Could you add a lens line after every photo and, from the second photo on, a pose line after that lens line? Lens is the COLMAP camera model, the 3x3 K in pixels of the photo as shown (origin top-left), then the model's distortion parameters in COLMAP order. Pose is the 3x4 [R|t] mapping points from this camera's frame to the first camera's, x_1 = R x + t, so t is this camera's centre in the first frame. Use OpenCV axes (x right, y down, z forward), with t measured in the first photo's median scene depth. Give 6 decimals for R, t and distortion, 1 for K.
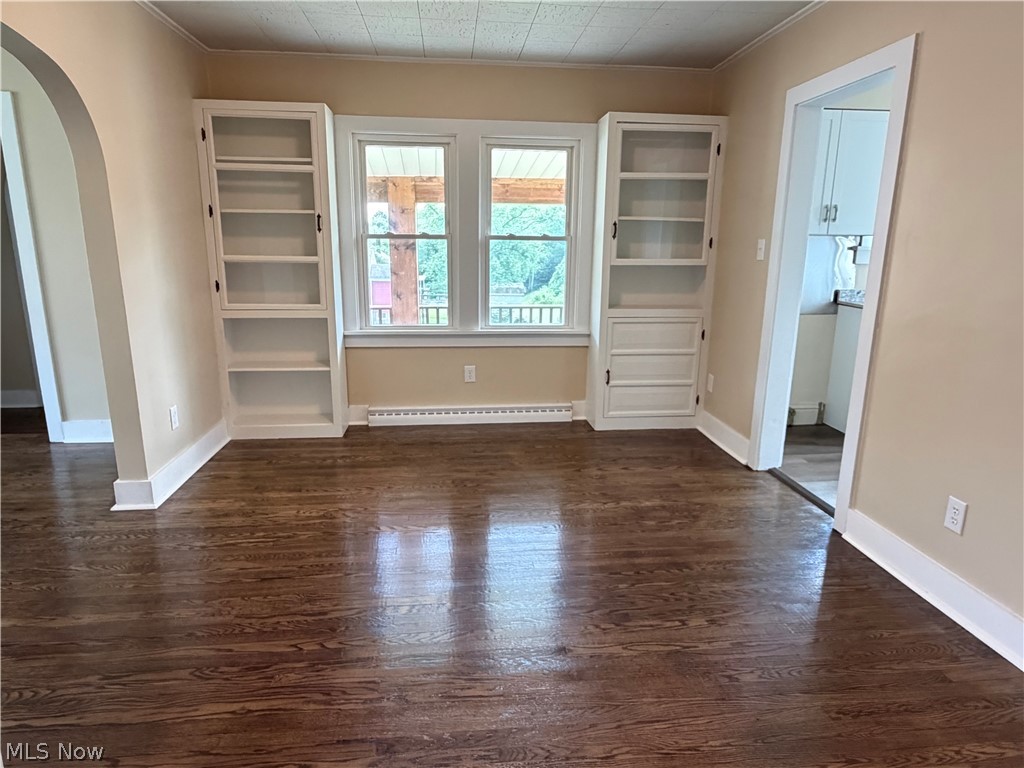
lens RADIAL K [[615.8, 0, 515.9], [0, 615.8, 384.3], [0, 0, 1]] dist [0.001331, -0.001574]
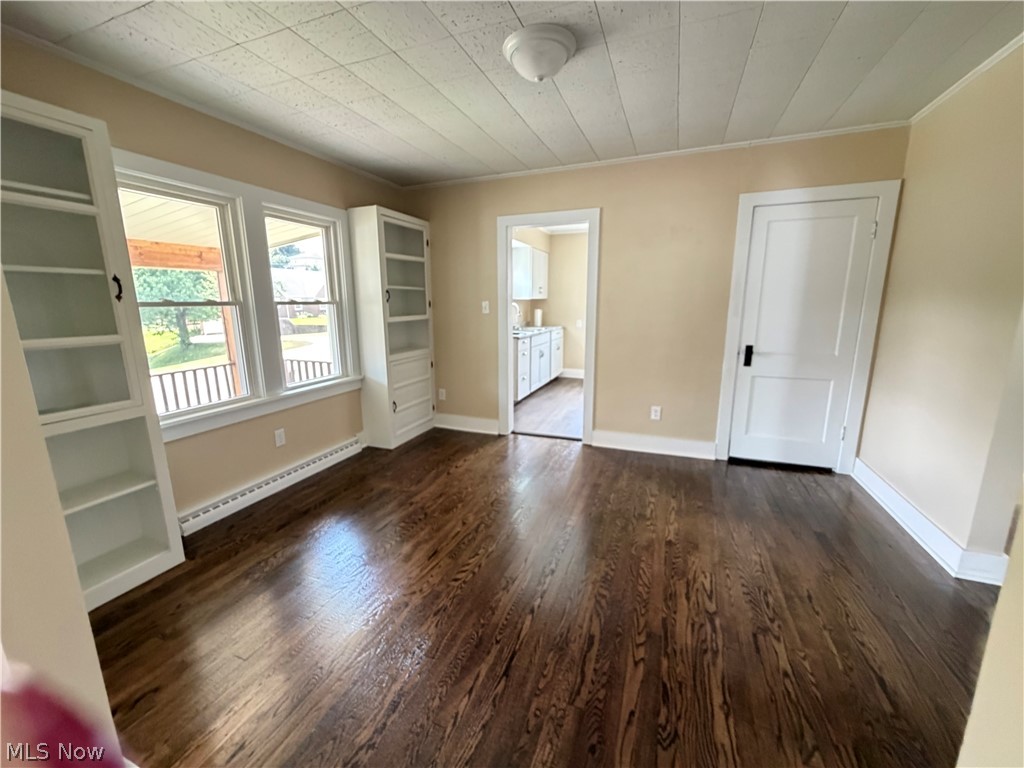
lens RADIAL K [[408.9, 0, 503.9], [0, 408.9, 382.5], [0, 0, 1]] dist [-0.000700, 0.000695]
pose [[0.474786, -0.186626, 0.860087, -0.510584], [0.211780, 0.972770, 0.094170, -0.100376], [-0.854241, 0.137439, 0.501381, 0.376763]]
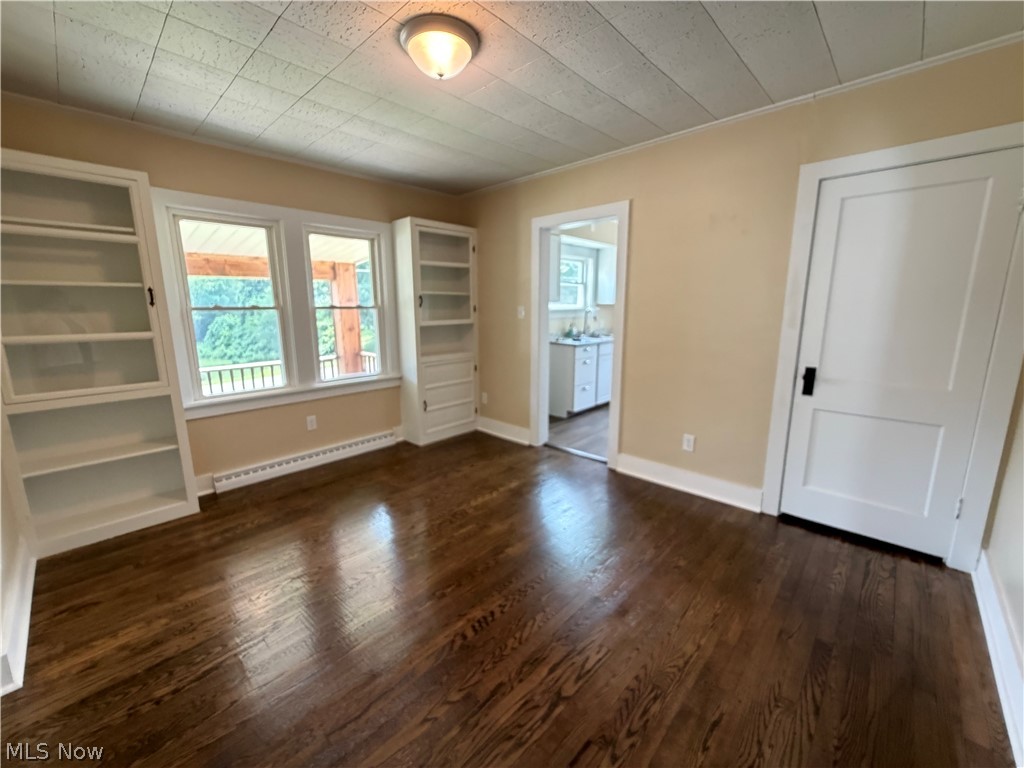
lens RADIAL K [[408.9, 0, 505.5], [0, 408.9, 382.1], [0, 0, 1]] dist [-0.000700, 0.000695]
pose [[0.766955, -0.133969, 0.627560, -0.299522], [0.158688, 0.987186, 0.016805, -0.053937], [-0.621770, 0.086698, 0.778387, 0.175574]]
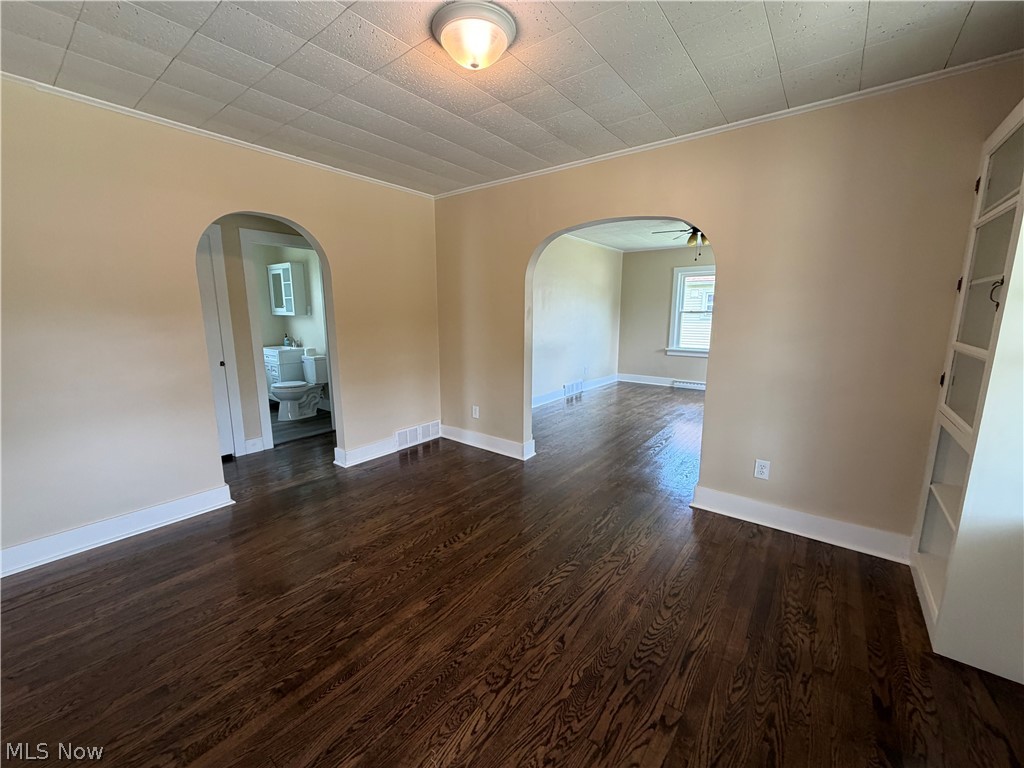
lens RADIAL K [[408.9, 0, 511.3], [0, 408.9, 380.8], [0, 0, 1]] dist [-0.000700, 0.000695]
pose [[-0.693360, 0.109942, -0.712155, 0.259119], [-0.169282, 0.935783, 0.309280, -0.218638], [0.700425, 0.334997, -0.630223, 0.906763]]
